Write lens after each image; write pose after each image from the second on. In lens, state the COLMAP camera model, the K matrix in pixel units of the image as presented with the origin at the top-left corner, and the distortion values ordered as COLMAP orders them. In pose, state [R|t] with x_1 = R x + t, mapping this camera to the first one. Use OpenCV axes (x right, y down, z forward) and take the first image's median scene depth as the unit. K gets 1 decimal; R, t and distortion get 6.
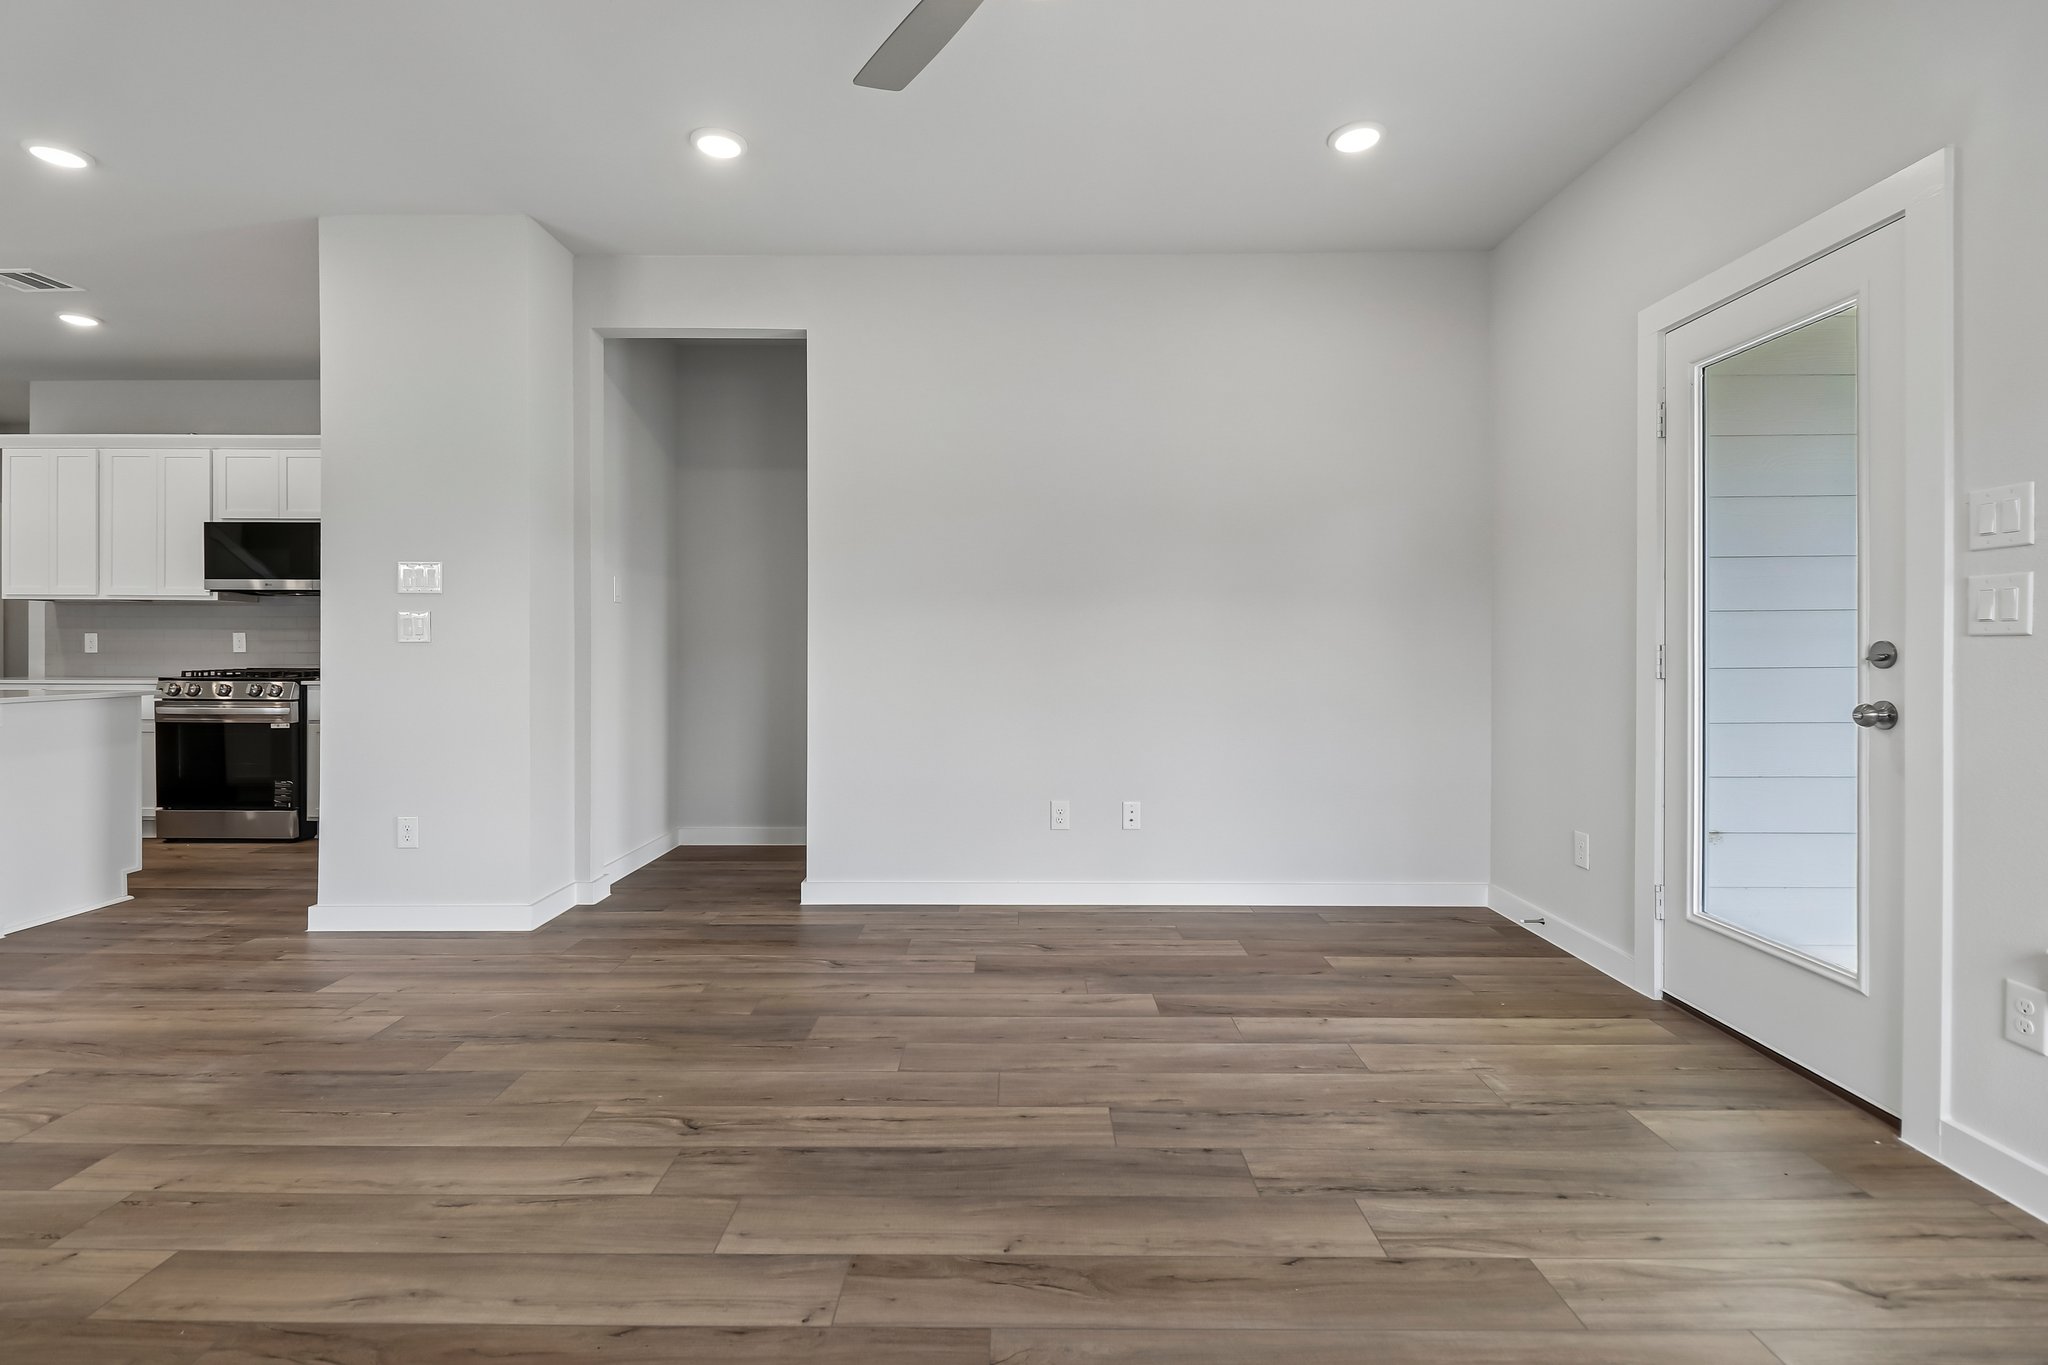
lens RADIAL K [[941.0, 0, 1012.5], [0, 941.0, 650.9], [0, 0, 1]] dist [0.016740, -0.010710]
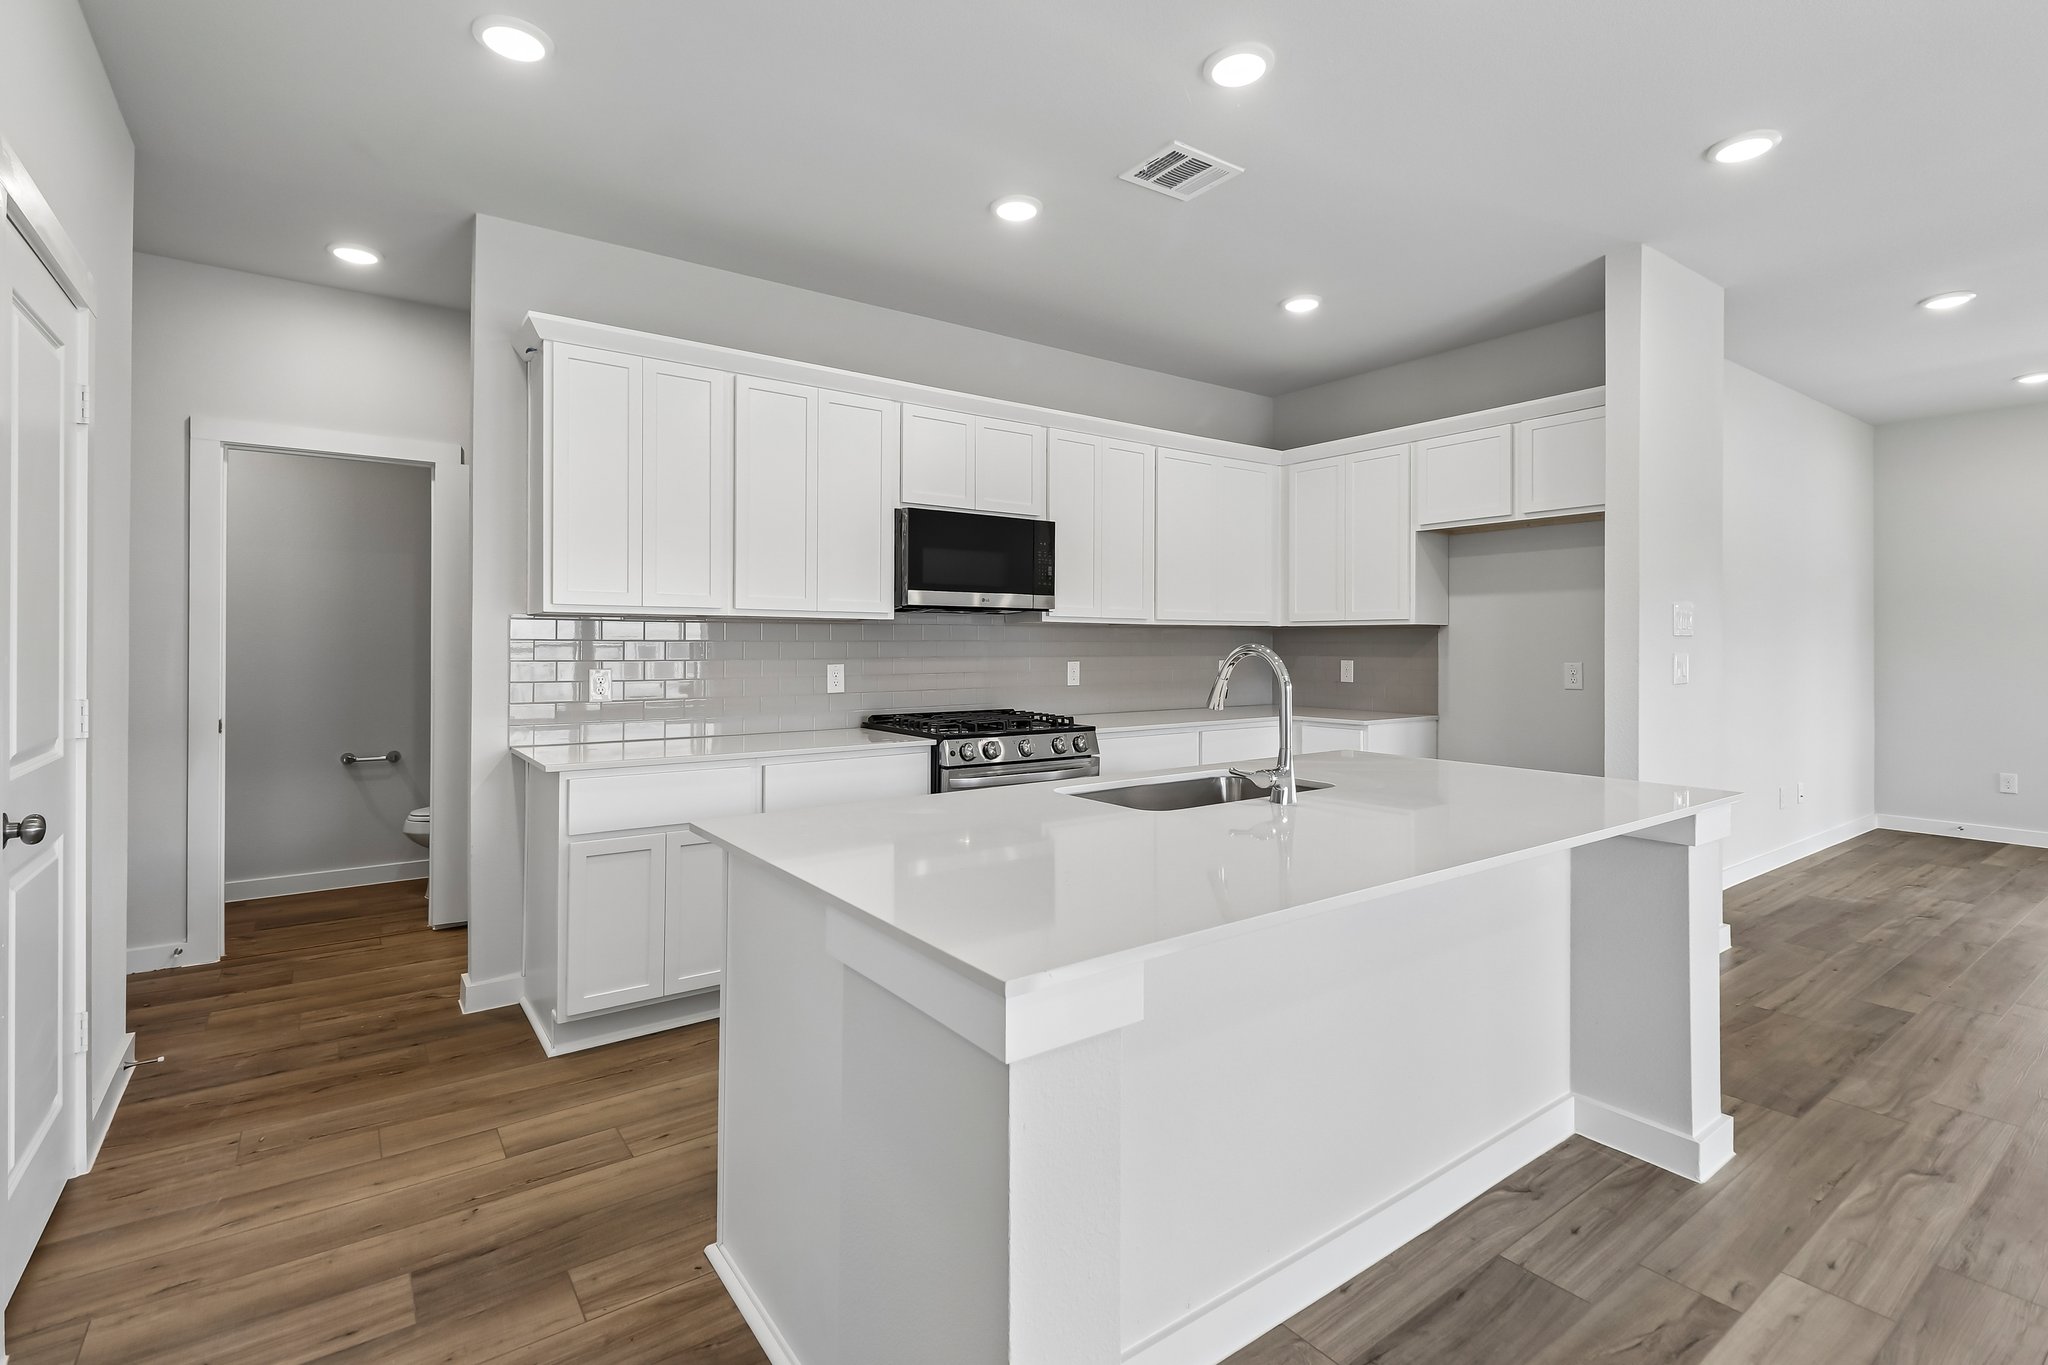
lens RADIAL K [[941.0, 0, 1021.7], [0, 941.0, 642.6], [0, 0, 1]] dist [0.016740, -0.010710]
pose [[0.806104, -0.000796, 0.591773, -1.265042], [0.002631, 0.999994, -0.002239, -0.037446], [-0.591768, 0.003362, 0.806102, 0.419718]]
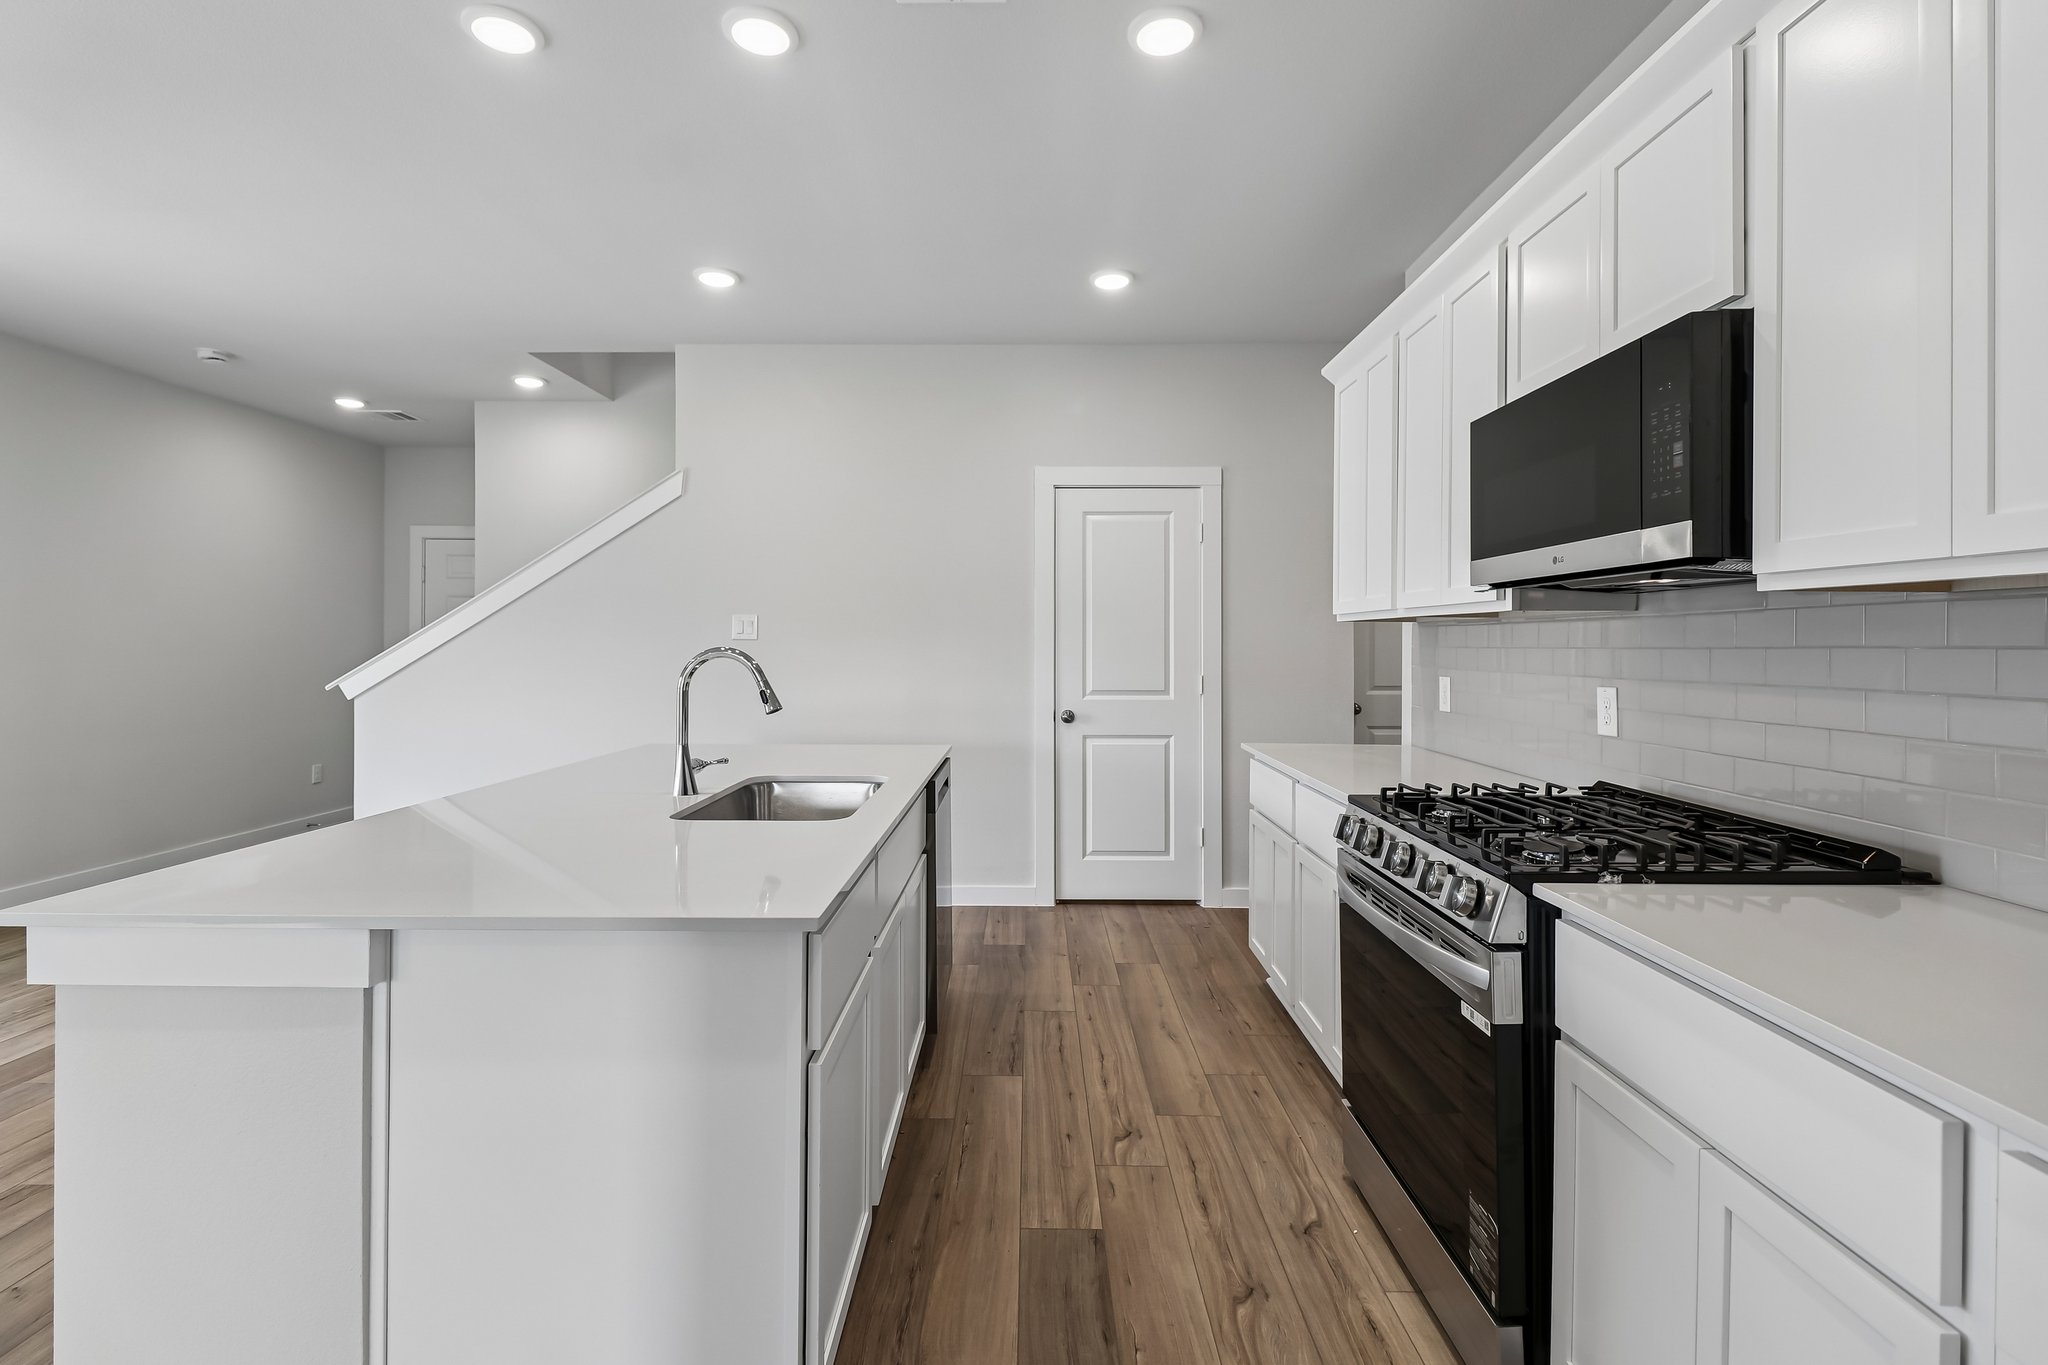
lens RADIAL K [[941.0, 0, 1018.8], [0, 941.0, 646.3], [0, 0, 1]] dist [0.016740, -0.010710]
pose [[-0.006274, 0.000403, -0.999980, -0.467568], [-0.007733, 0.999970, 0.000452, -0.039823], [0.999950, 0.007736, -0.006271, 0.854689]]
